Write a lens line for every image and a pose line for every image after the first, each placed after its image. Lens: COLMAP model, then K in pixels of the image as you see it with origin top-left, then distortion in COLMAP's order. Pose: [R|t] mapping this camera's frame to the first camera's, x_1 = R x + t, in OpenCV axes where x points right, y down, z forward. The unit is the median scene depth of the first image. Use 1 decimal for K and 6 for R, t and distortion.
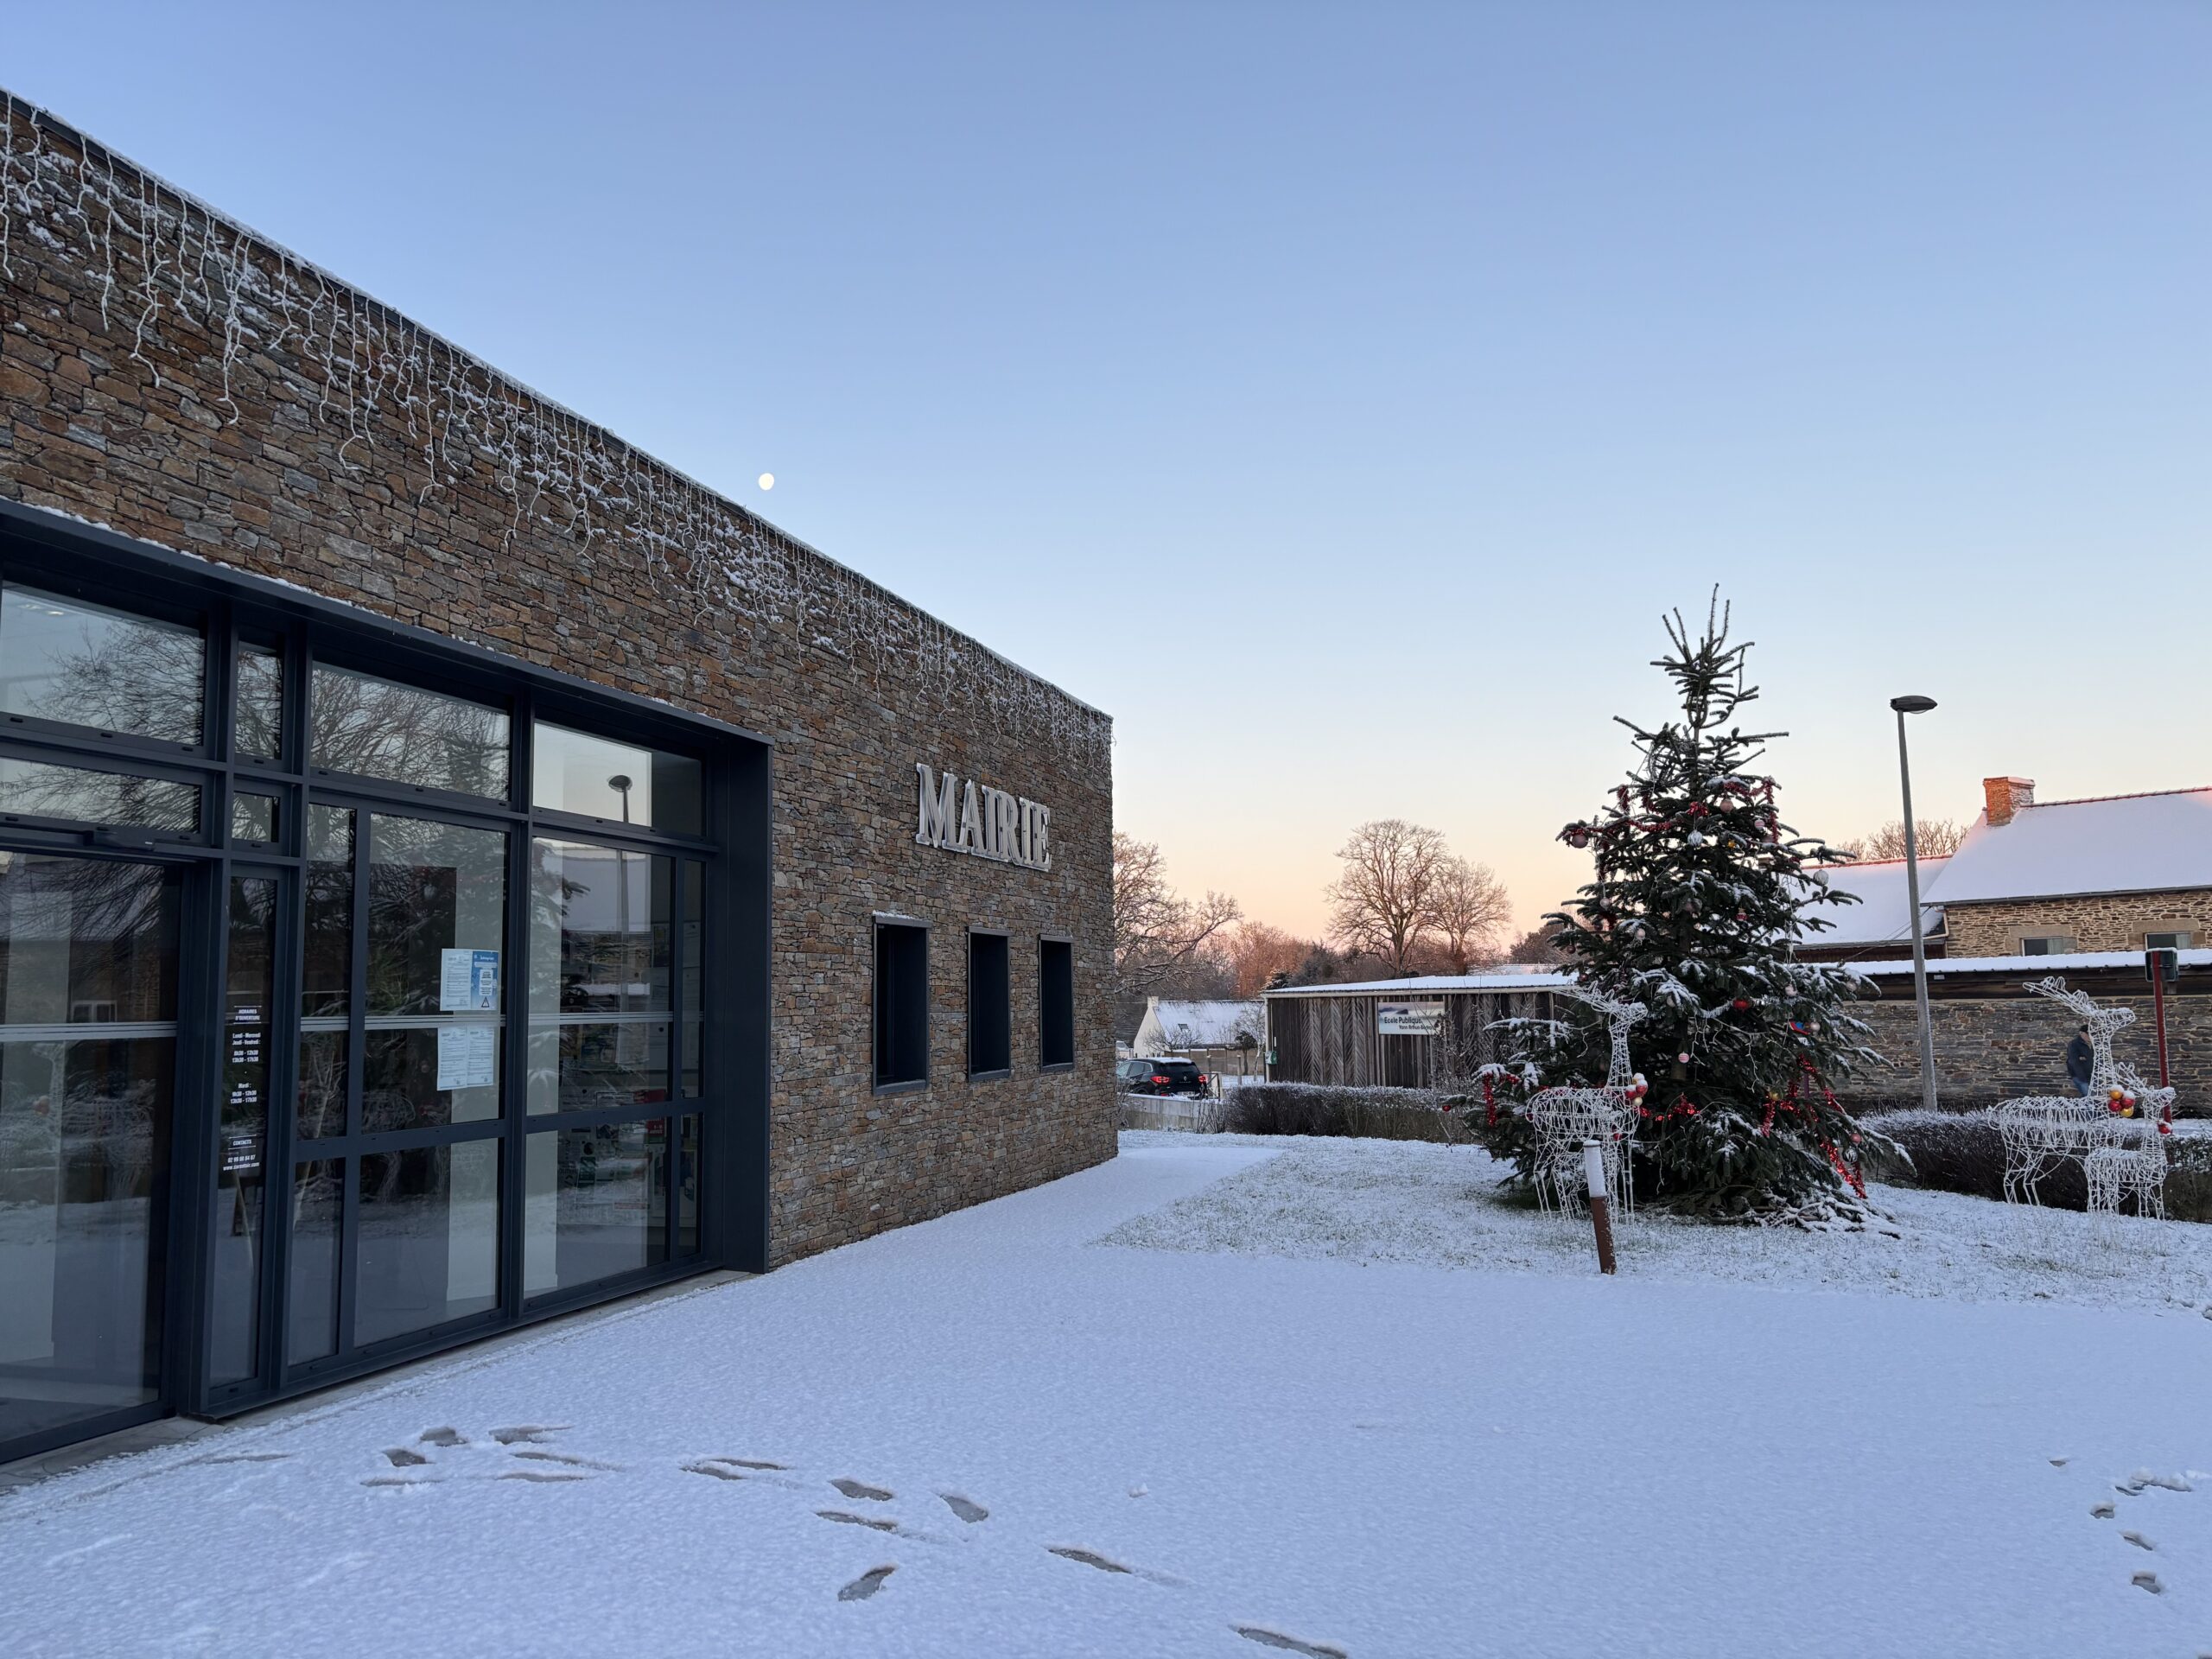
lens RADIAL K [[1646.3, 0, 1097.9], [0, 1646.3, 828.8], [0, 0, 1]] dist [0.032119, -0.026192]
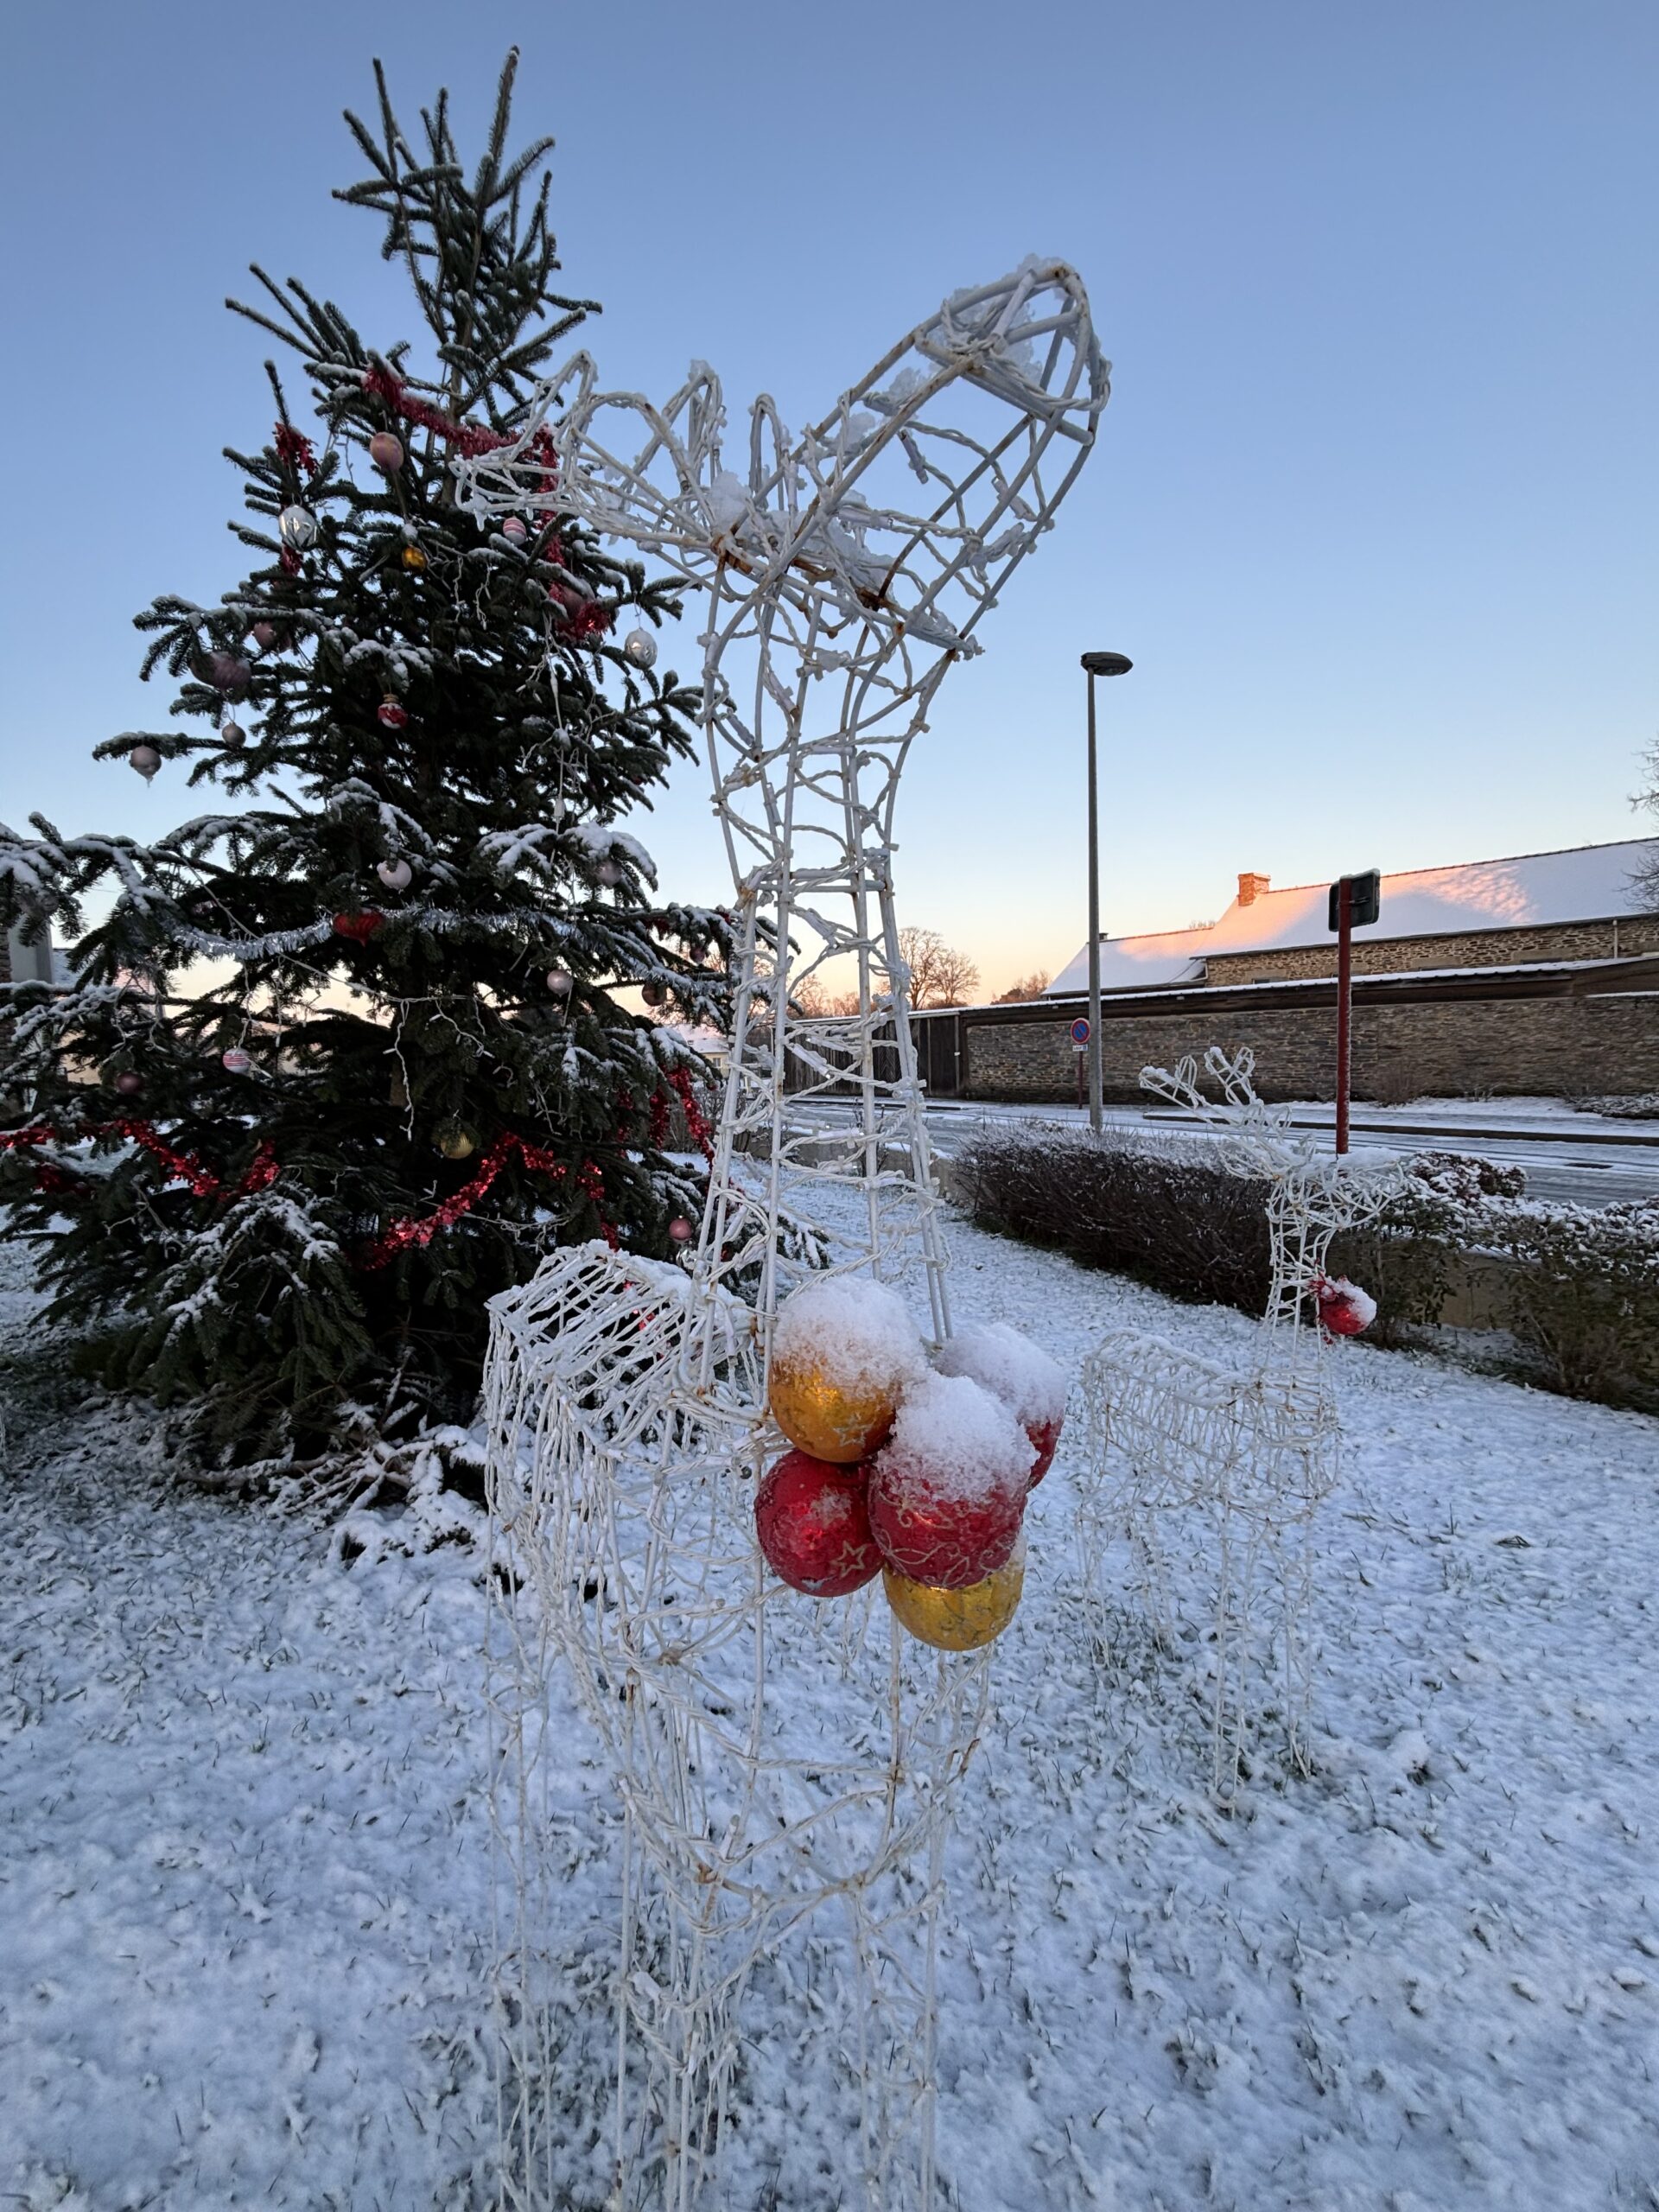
lens RADIAL K [[898.7, 0, 827.6], [0, 898.7, 1108.3], [0, 0, 1]] dist [-0.002412, -0.000125]
pose [[0.998409, -0.022264, 0.051806, 0.544633], [0.012473, 0.983193, 0.182144, 0.123088], [-0.054990, -0.181208, 0.981906, 0.854714]]
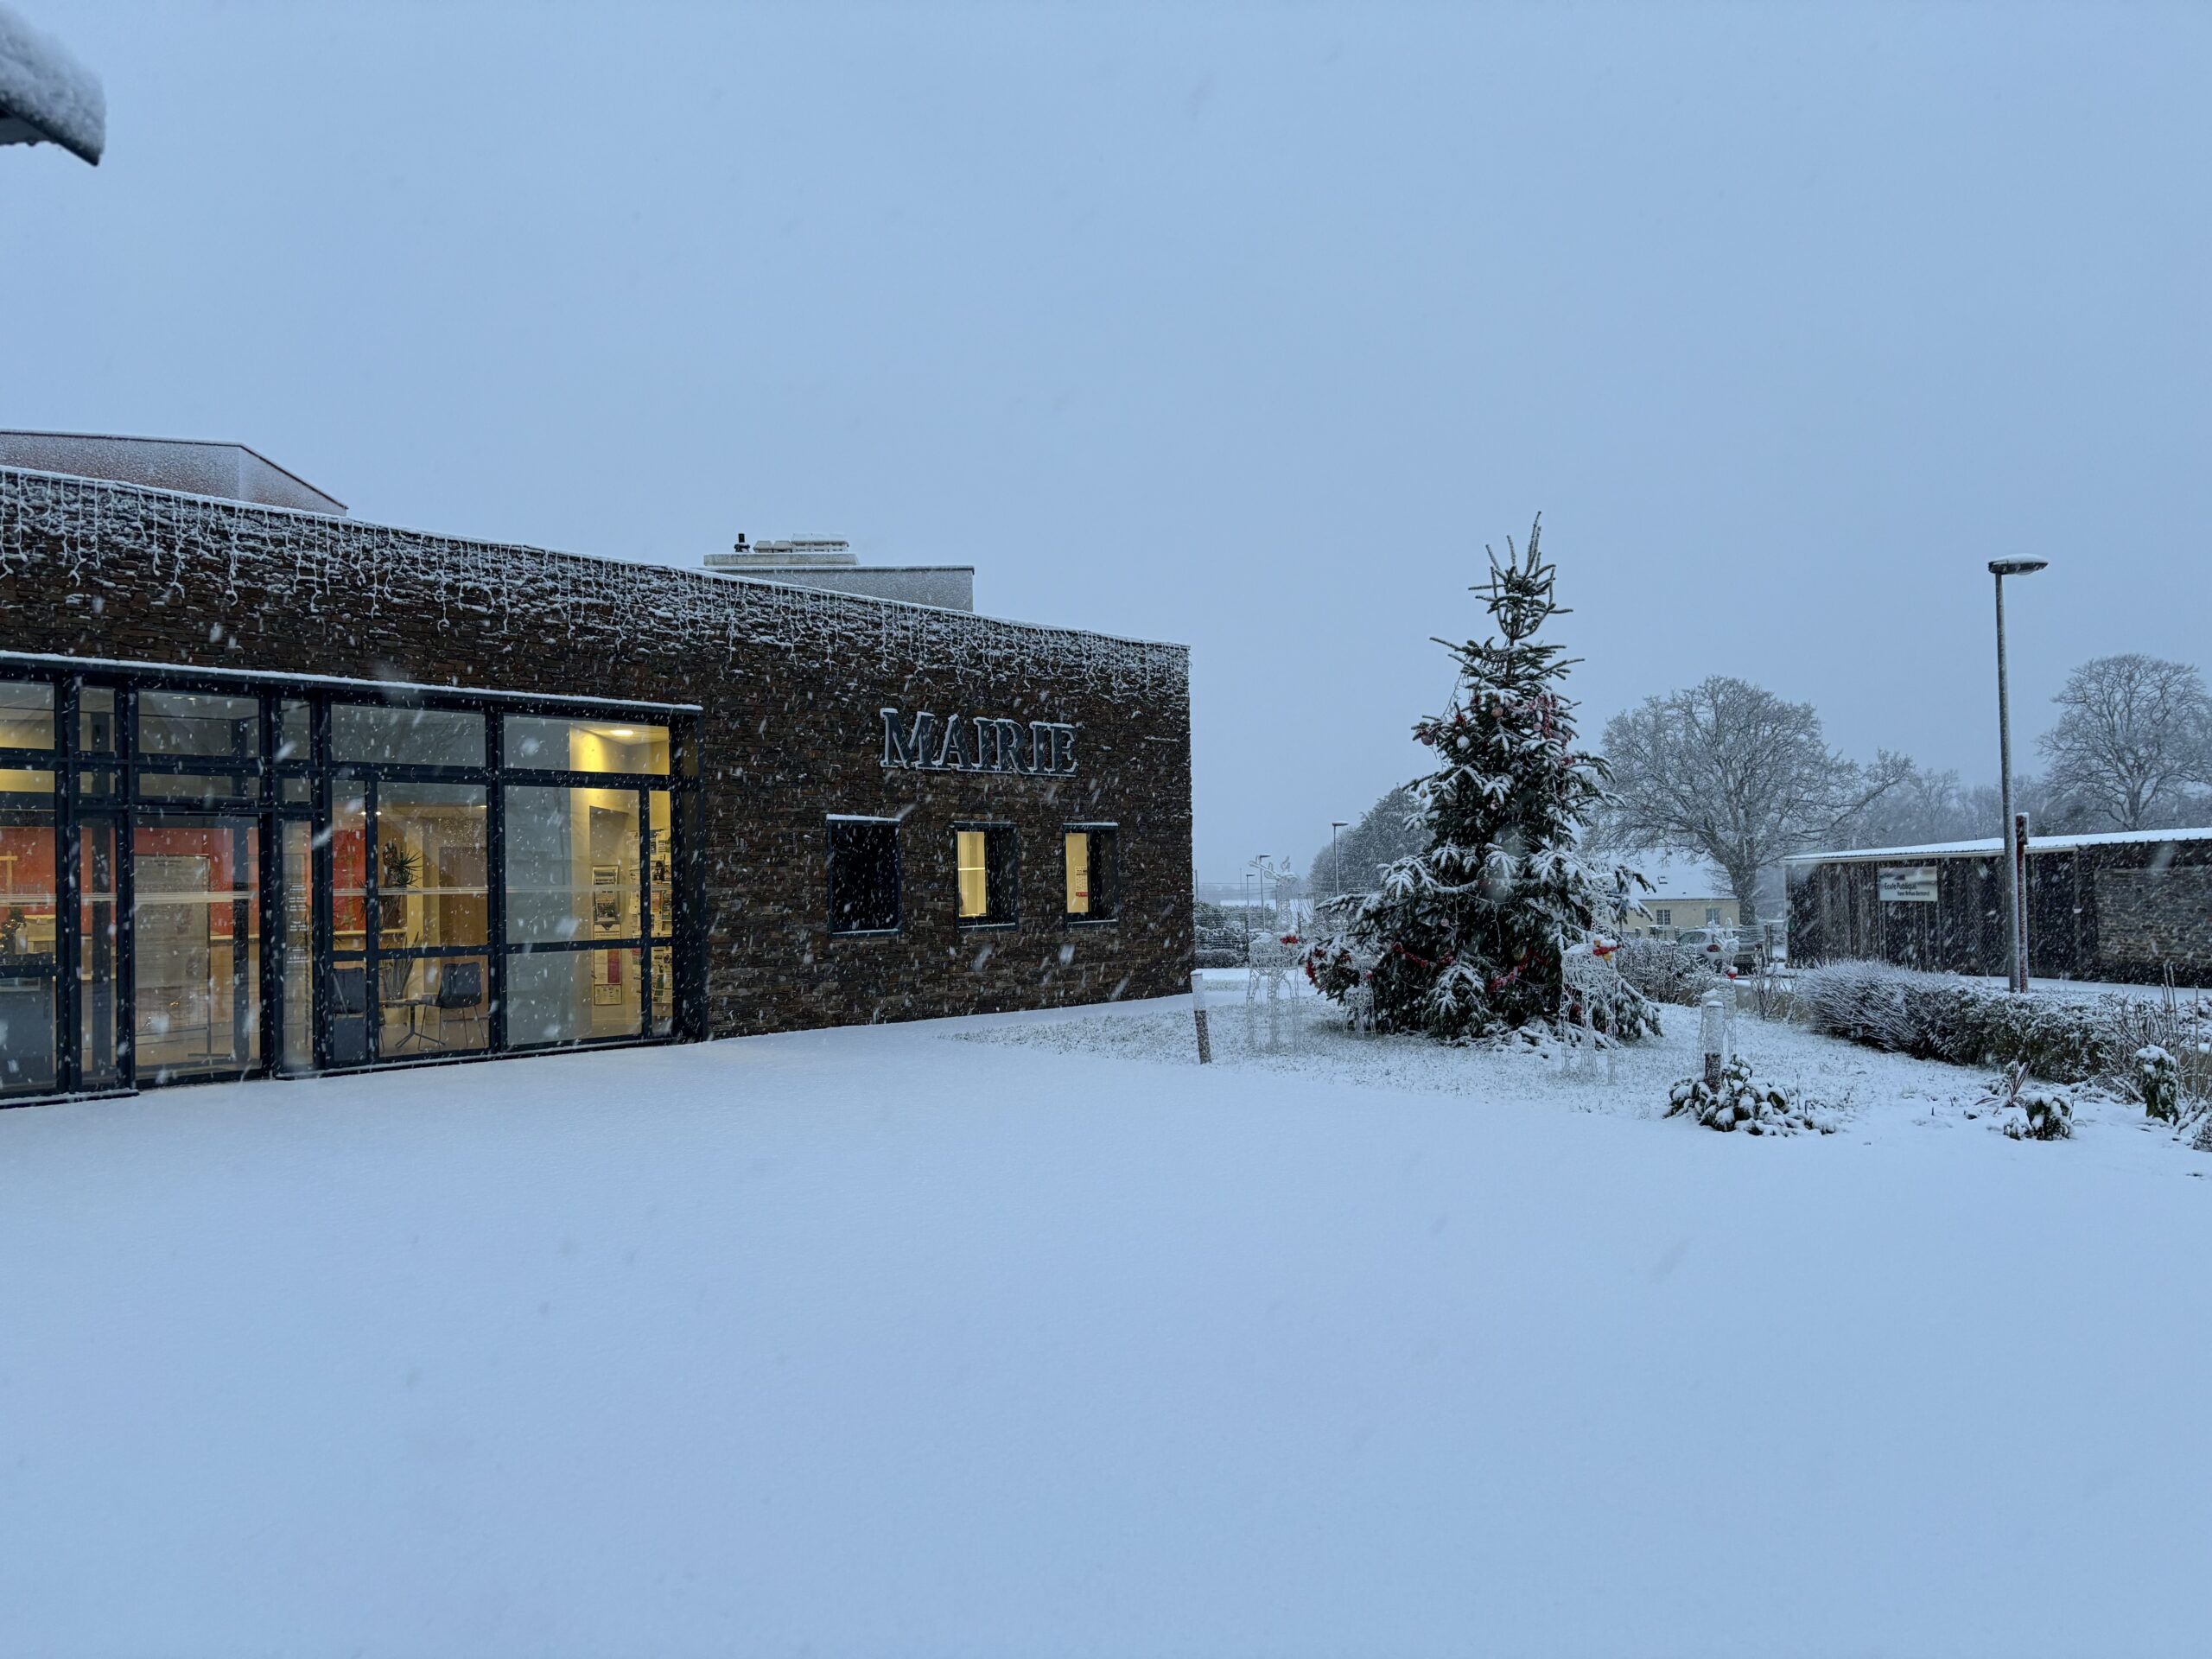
lens RADIAL K [[1646.3, 0, 1106.8], [0, 1646.3, 846.2], [0, 0, 1]] dist [0.032119, -0.026192]
pose [[0.909802, -0.015405, -0.414757, 0.711938], [0.052441, 0.995569, 0.078054, -0.026264], [0.411717, -0.092764, 0.906578, -0.242966]]
